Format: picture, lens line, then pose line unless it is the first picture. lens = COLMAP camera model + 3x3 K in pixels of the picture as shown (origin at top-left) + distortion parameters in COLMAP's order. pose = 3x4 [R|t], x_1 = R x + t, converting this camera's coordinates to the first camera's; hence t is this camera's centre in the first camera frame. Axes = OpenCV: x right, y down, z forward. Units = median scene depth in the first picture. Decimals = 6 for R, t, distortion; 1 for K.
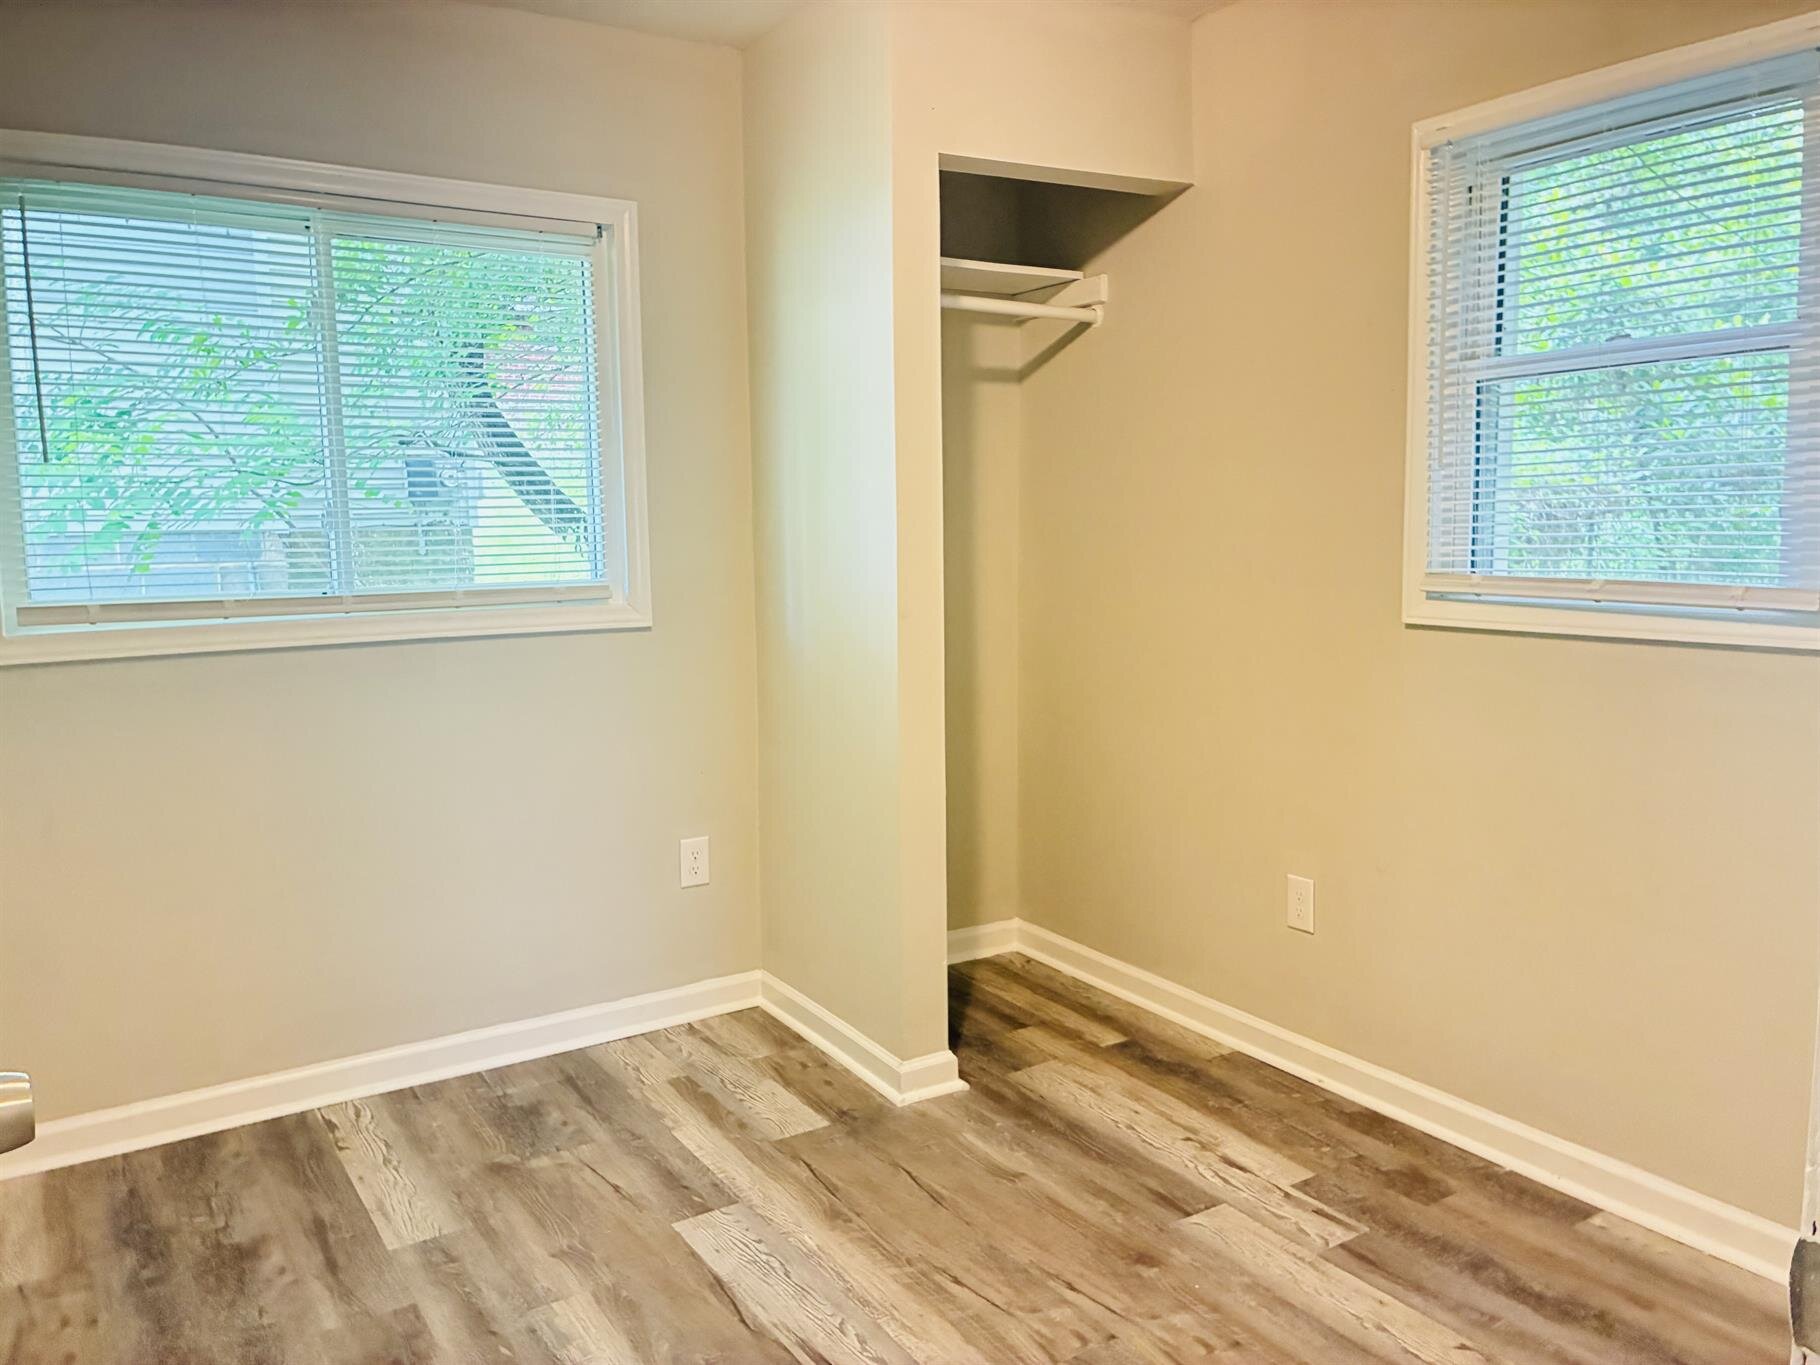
lens RADIAL K [[1379.7, 0, 913.1], [0, 1379.7, 680.2], [0, 0, 1]] dist [0.042788, -0.052004]
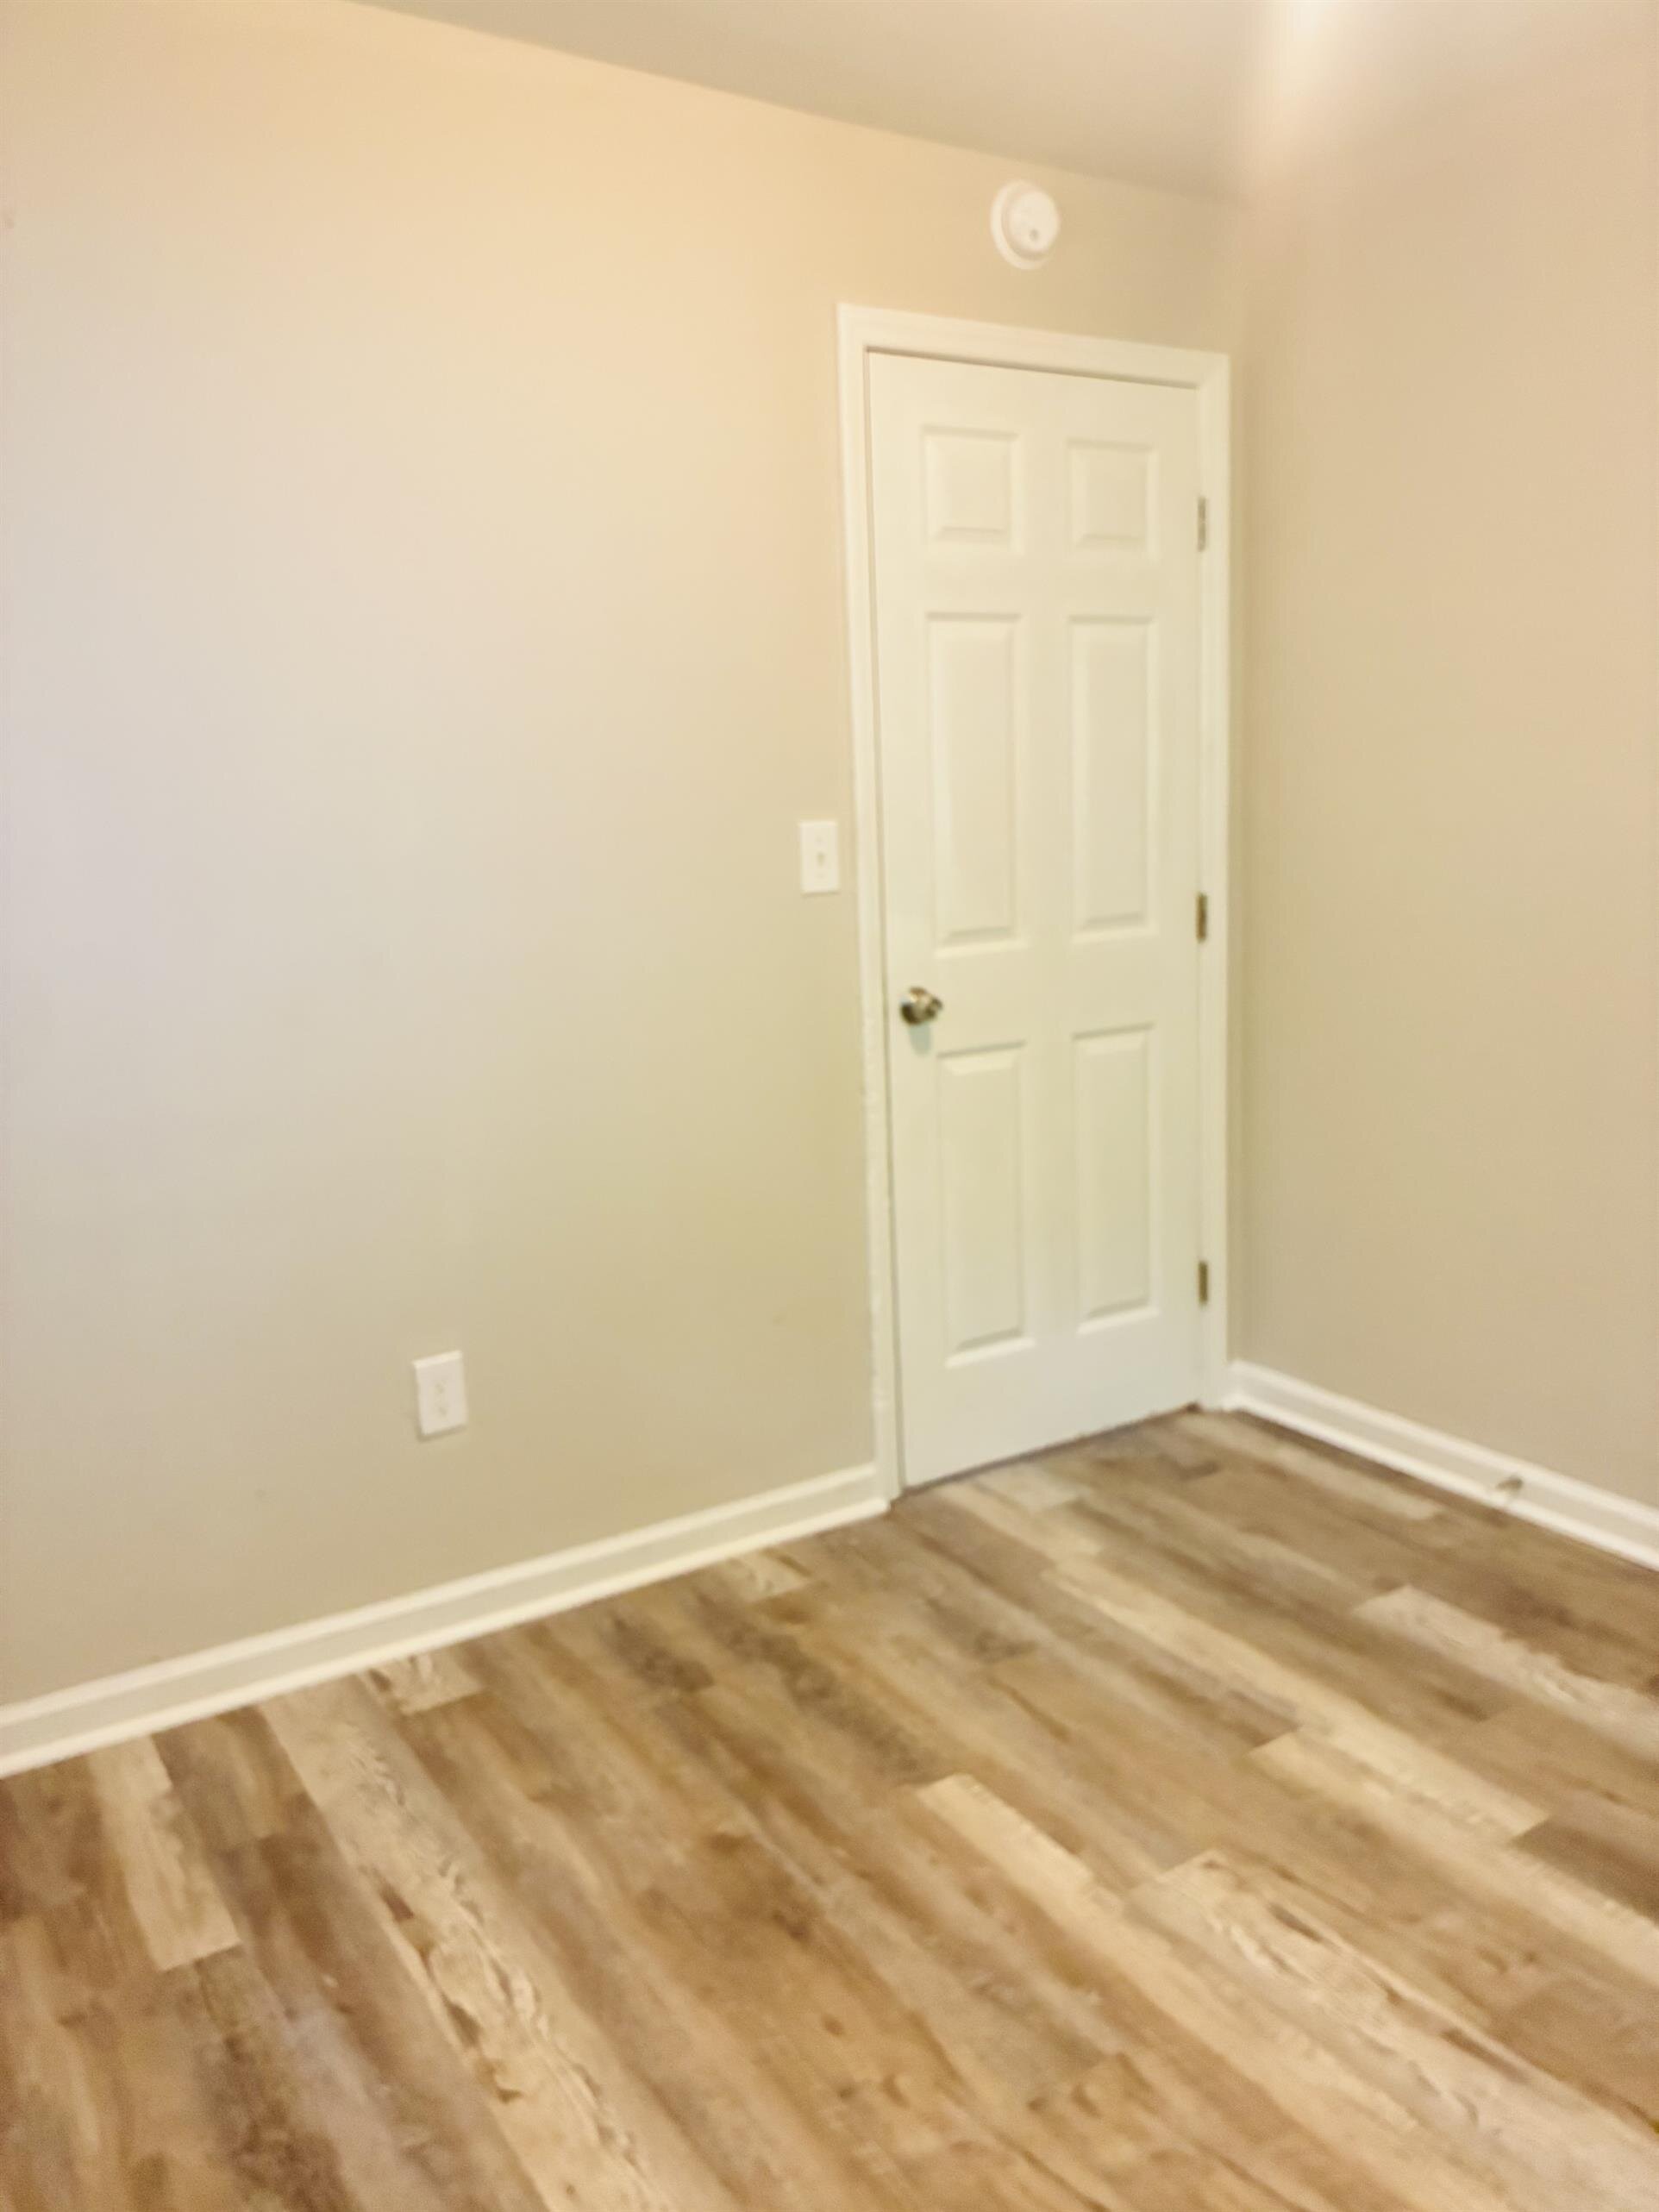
lens RADIAL K [[1676.8, 0, 808.1], [0, 1676.8, 1082.4], [0, 0, 1]] dist [0.042788, -0.052004]
pose [[-0.998561, 0.040186, 0.035518, 0.184792], [0.048538, 0.958856, 0.279711, -0.186086], [-0.022816, 0.281033, -0.959427, 1.488782]]
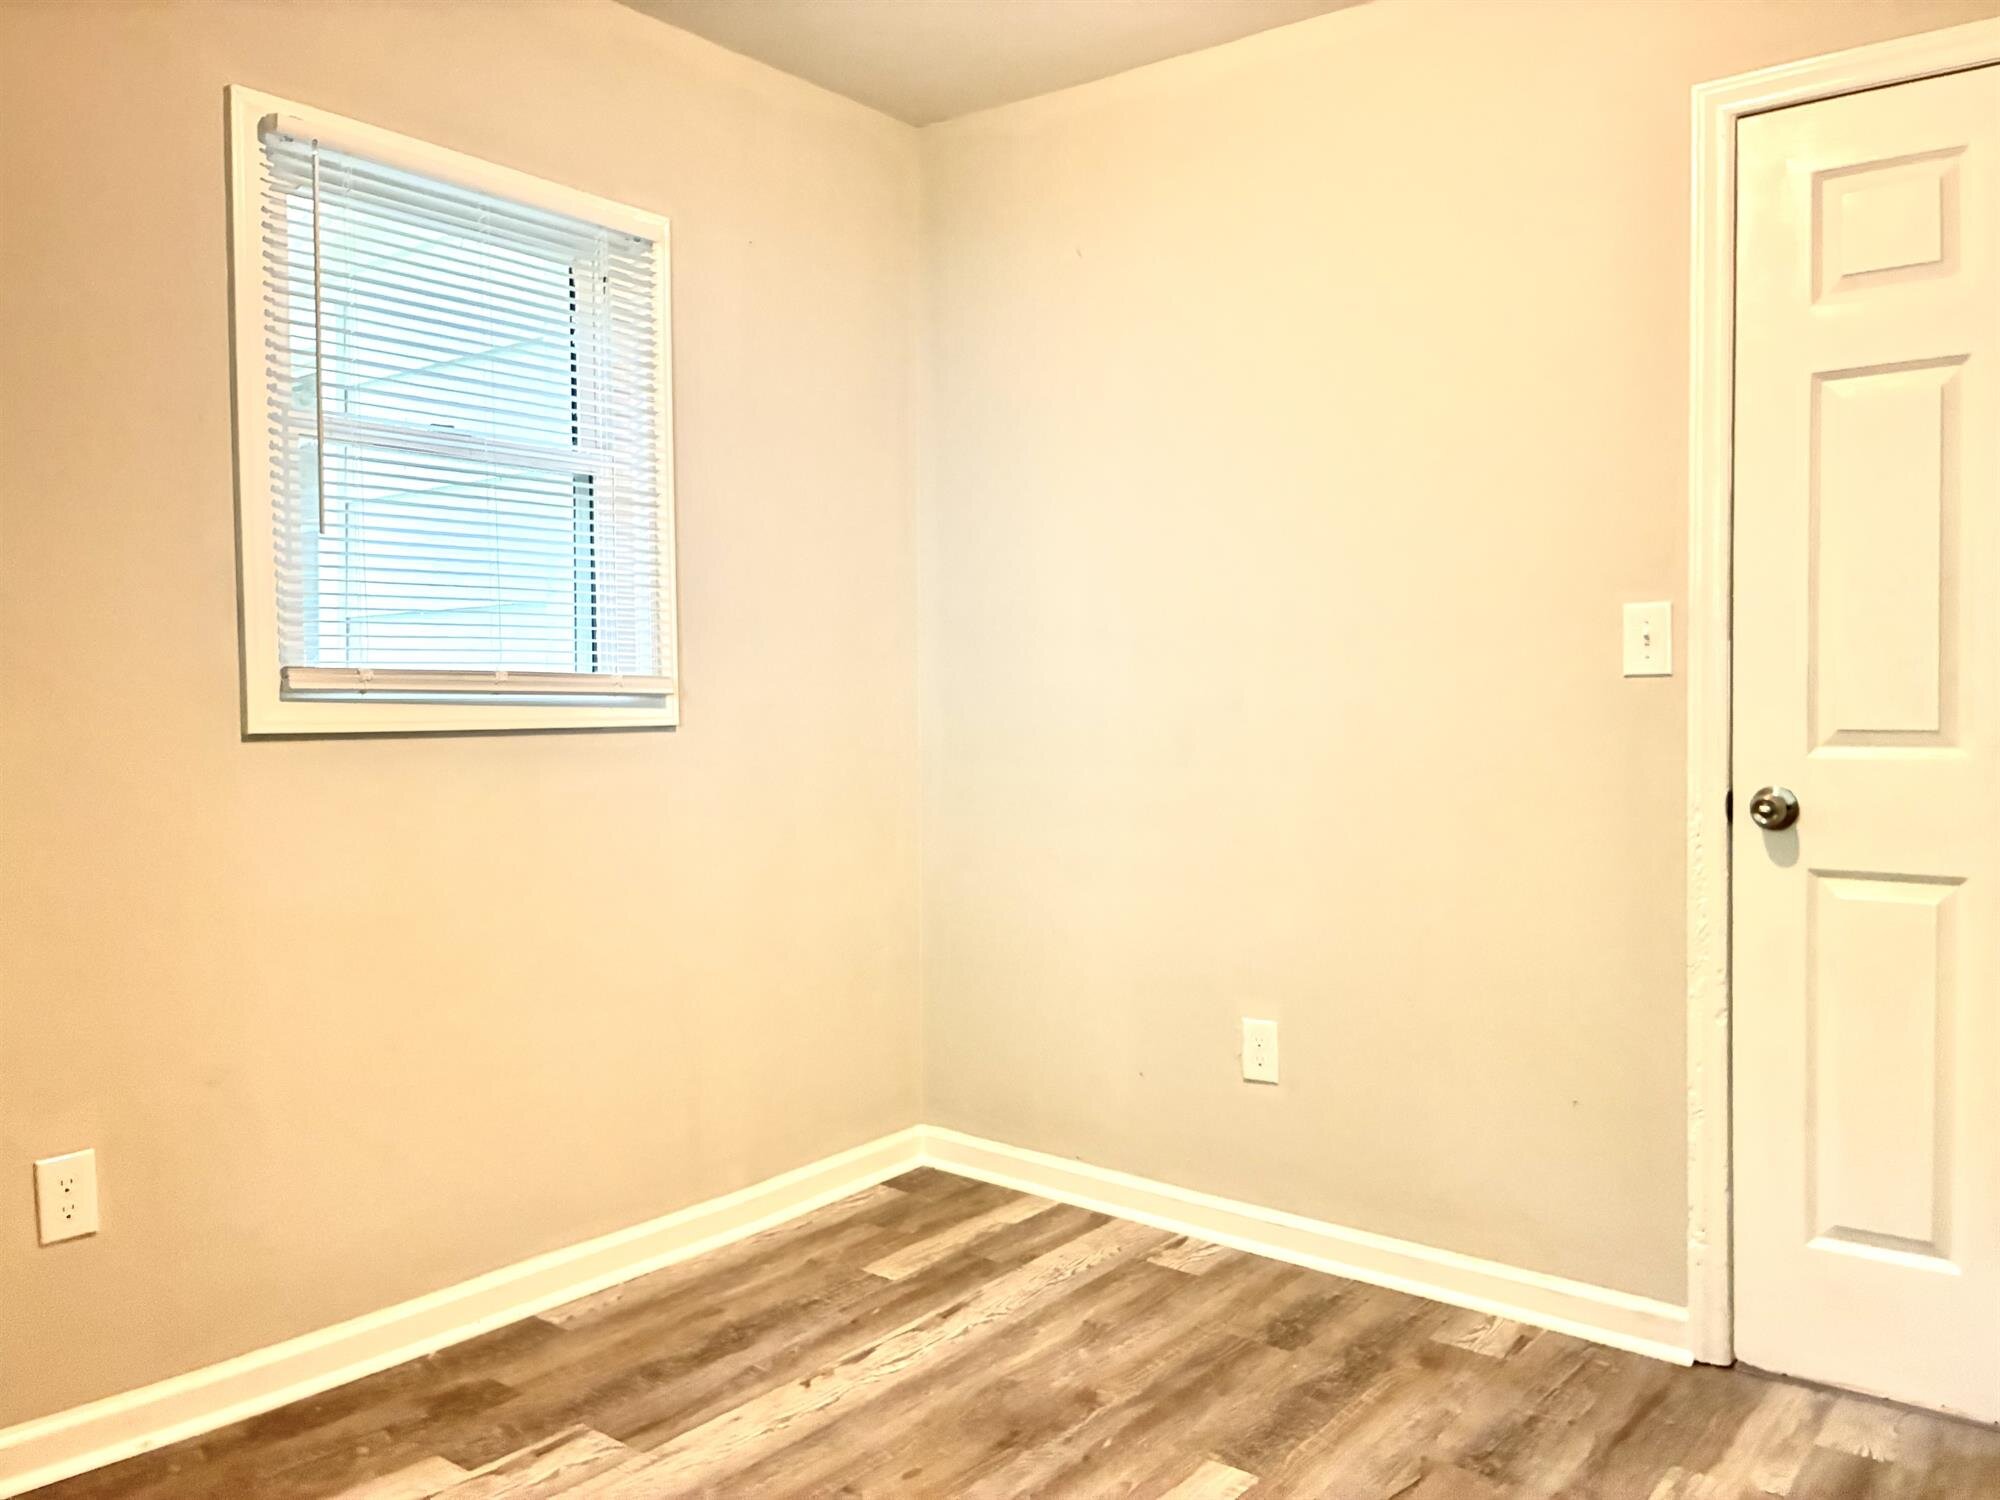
lens RADIAL K [[1516.2, 0, 1005.4], [0, 1516.2, 731.7], [0, 0, 1]] dist [0.042788, -0.052004]
pose [[-0.306370, -0.013122, 0.951822, -0.671719], [0.118445, 0.991609, 0.051796, -0.045161], [-0.944515, 0.128607, -0.302245, 1.039192]]
